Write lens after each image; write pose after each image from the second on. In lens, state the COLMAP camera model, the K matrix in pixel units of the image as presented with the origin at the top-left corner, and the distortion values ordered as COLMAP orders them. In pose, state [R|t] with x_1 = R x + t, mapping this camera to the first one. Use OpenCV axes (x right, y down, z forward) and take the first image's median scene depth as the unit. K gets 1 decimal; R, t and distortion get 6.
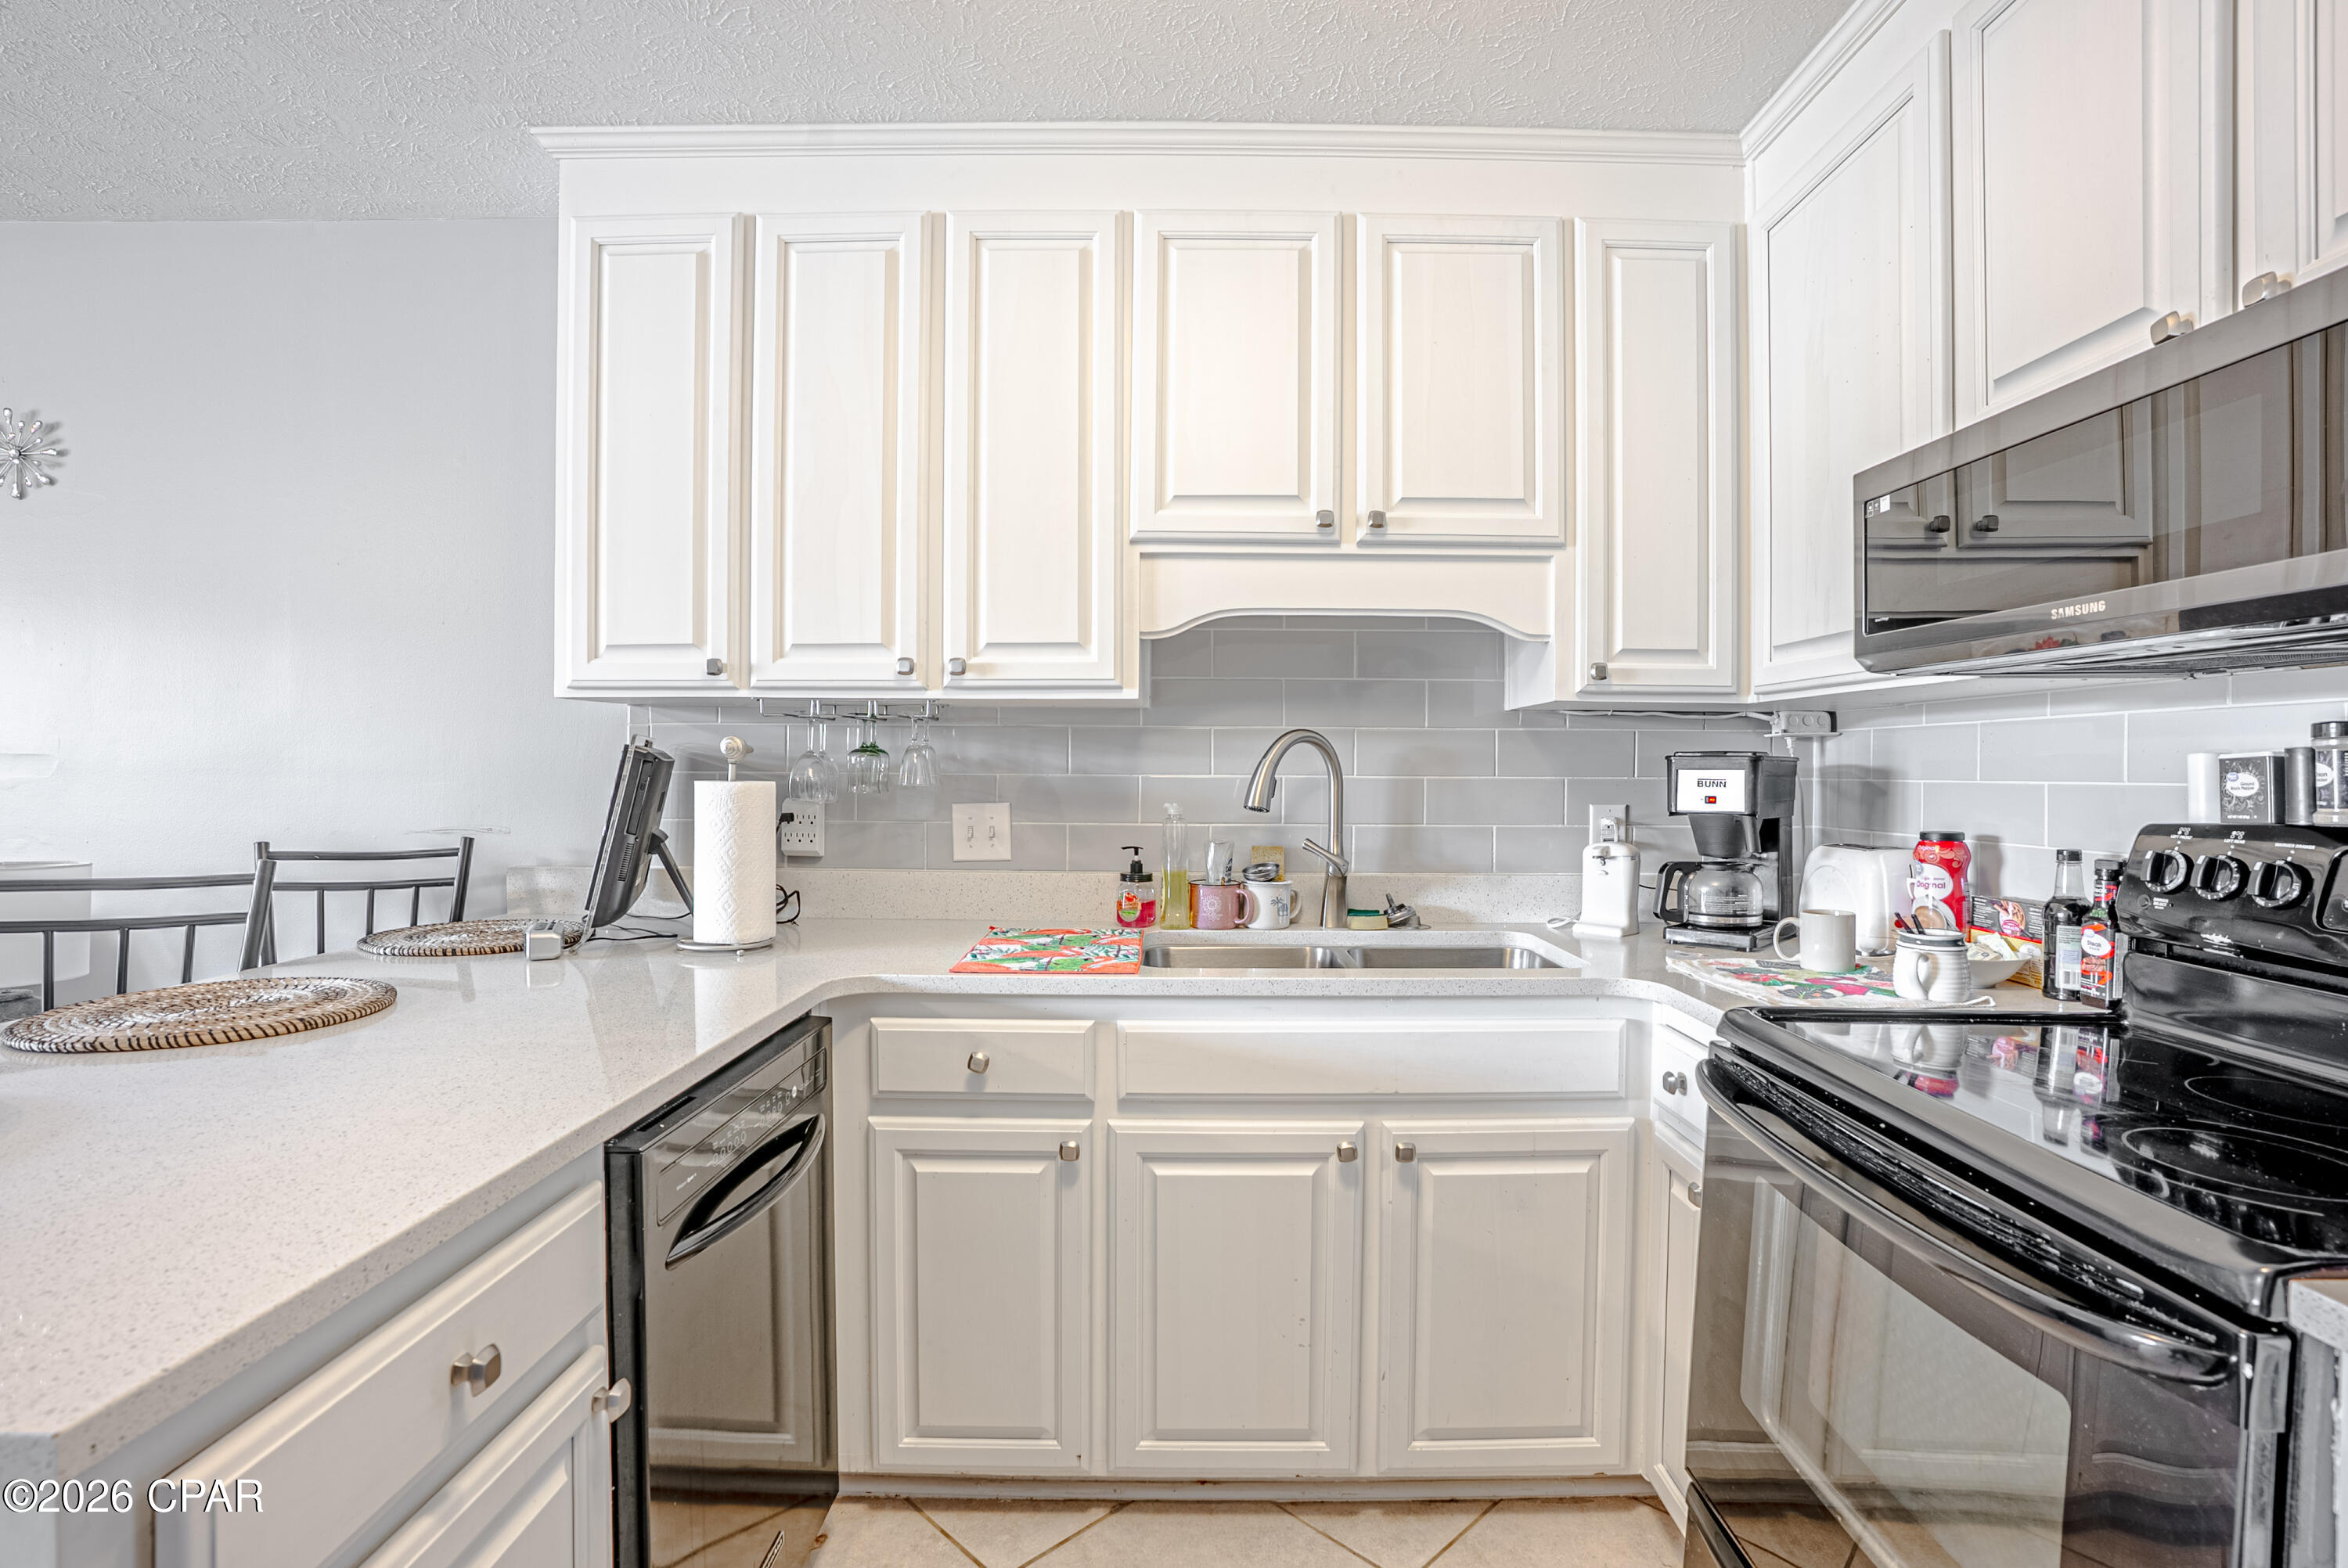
lens RADIAL K [[1094.3, 0, 1191.2], [0, 1094.3, 786.0], [0, 0, 1]] dist [-0.068184, 0.025495]
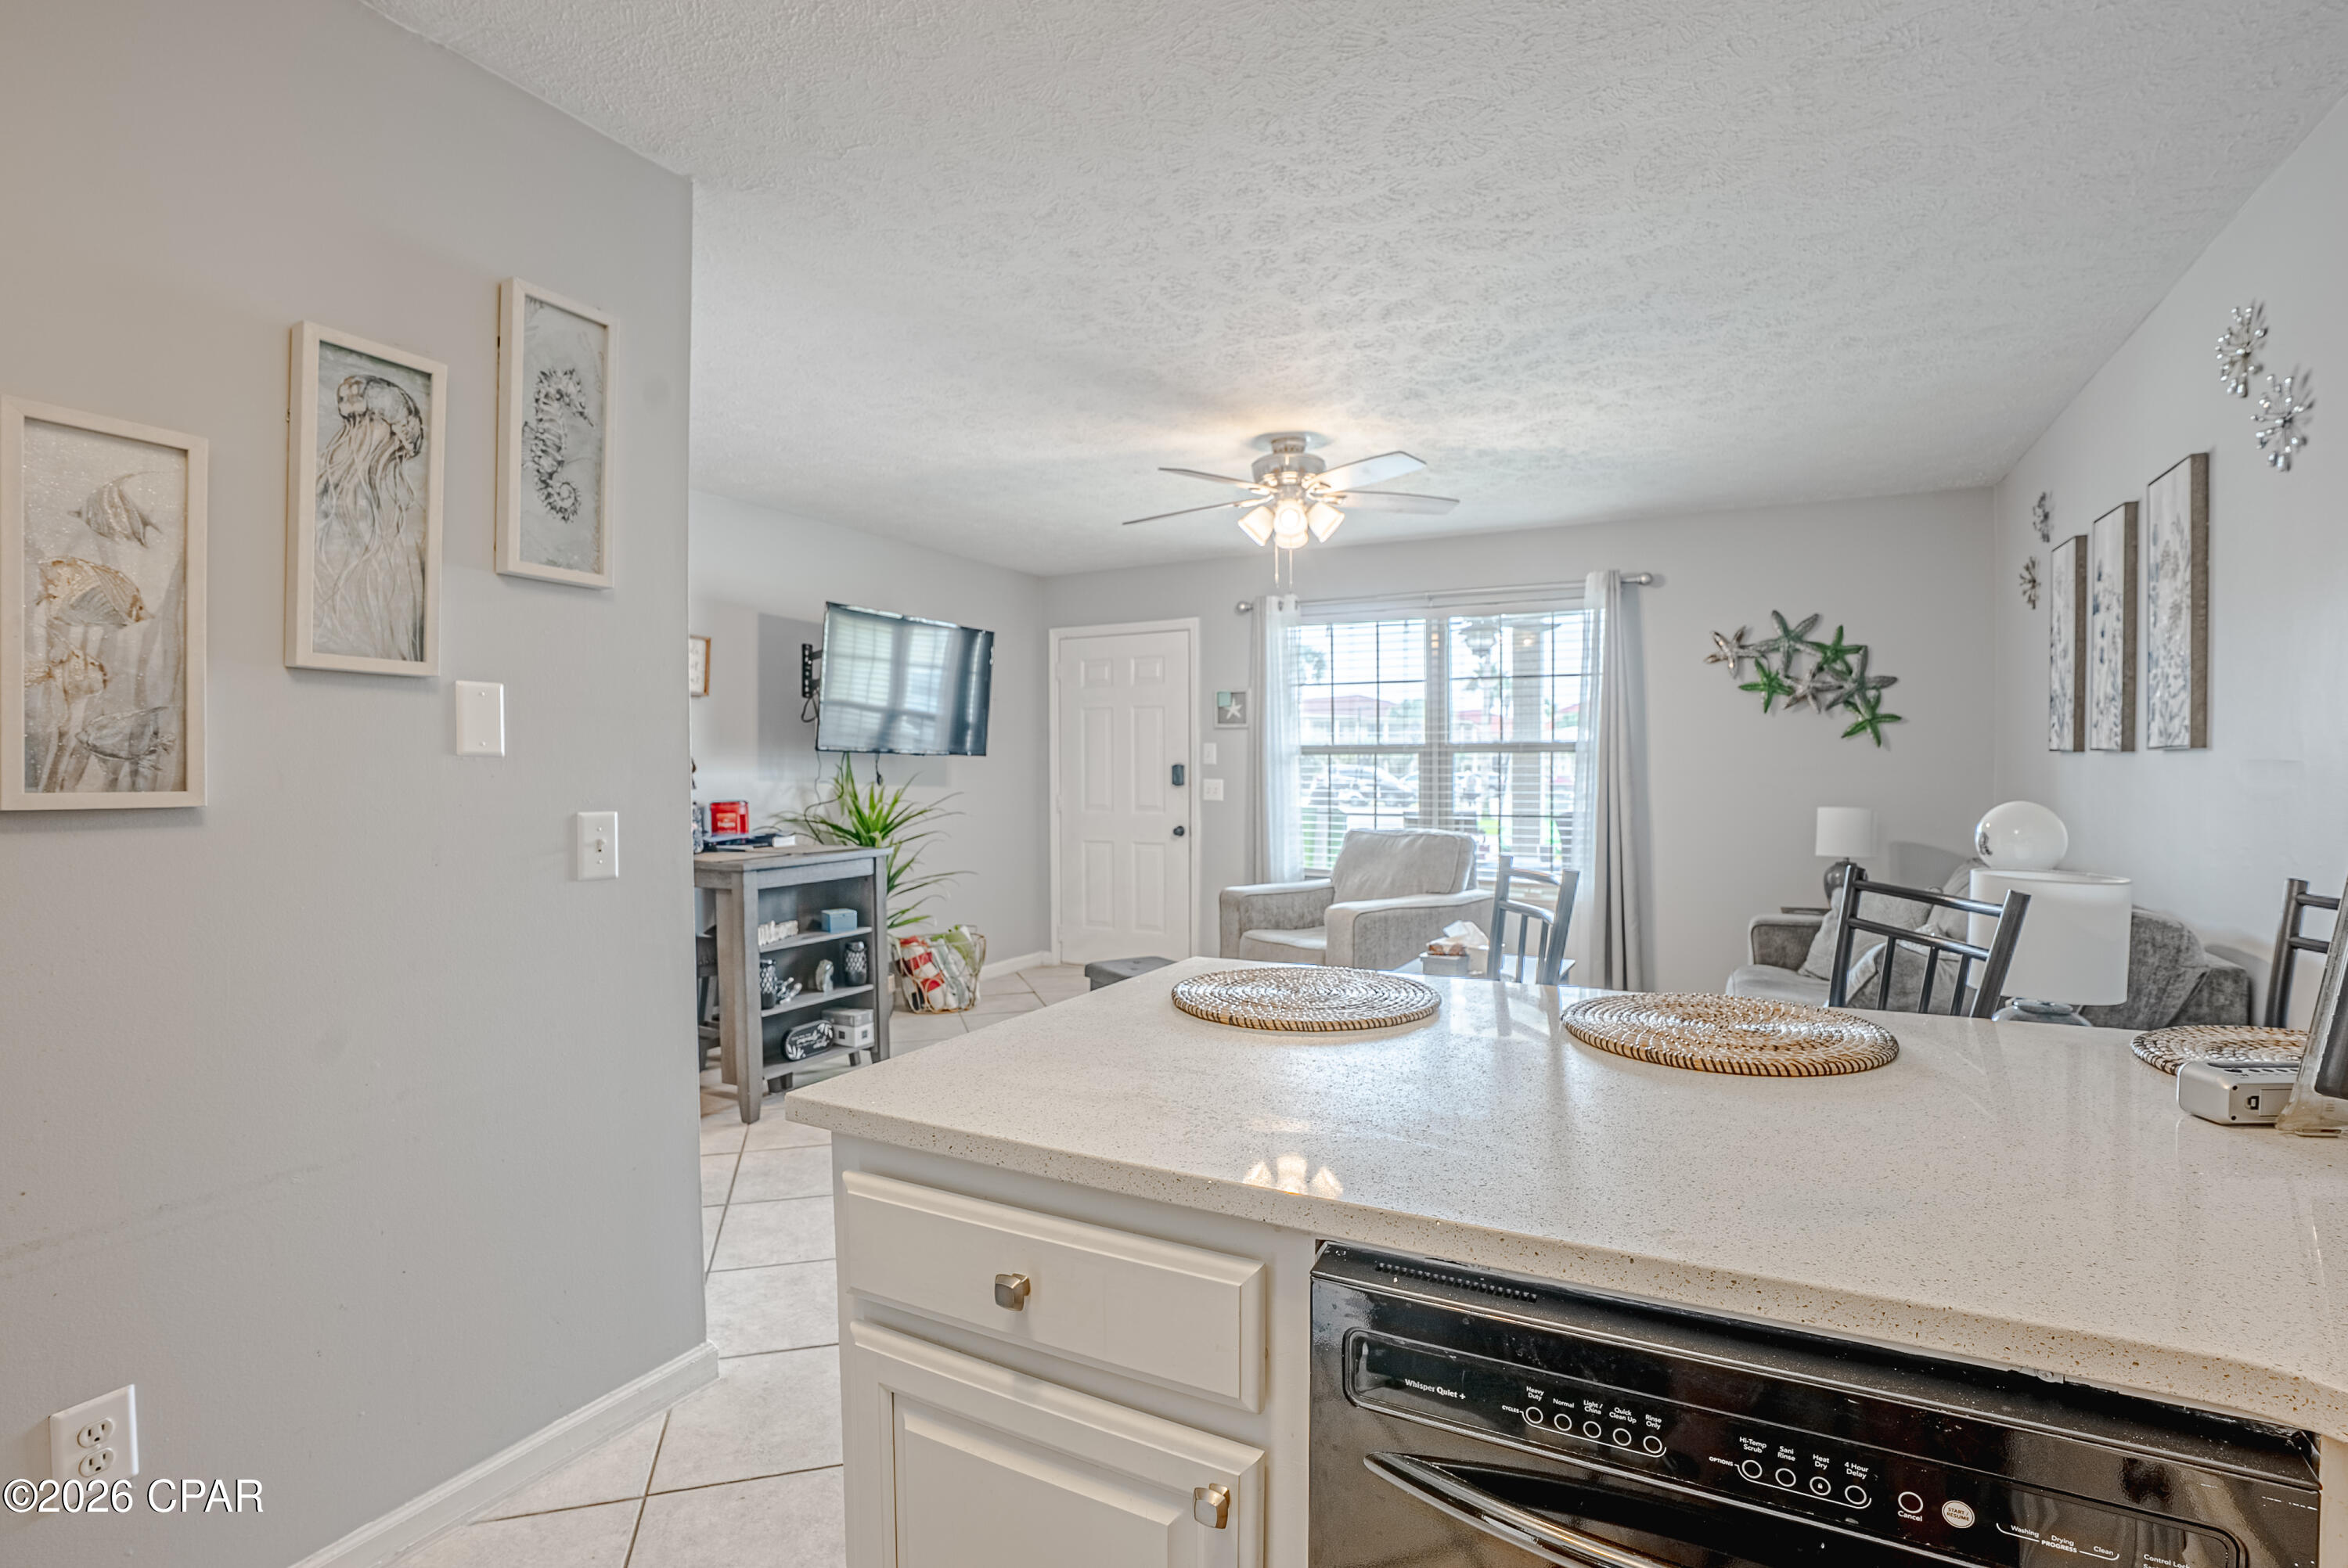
lens RADIAL K [[1094.3, 0, 1164.2], [0, 1094.3, 790.1], [0, 0, 1]] dist [-0.068184, 0.025495]
pose [[-0.471542, 0.012850, -0.881750, 0.113600], [-0.014657, 0.999641, 0.022407, -0.012374], [0.881722, 0.023489, -0.471184, 0.657910]]
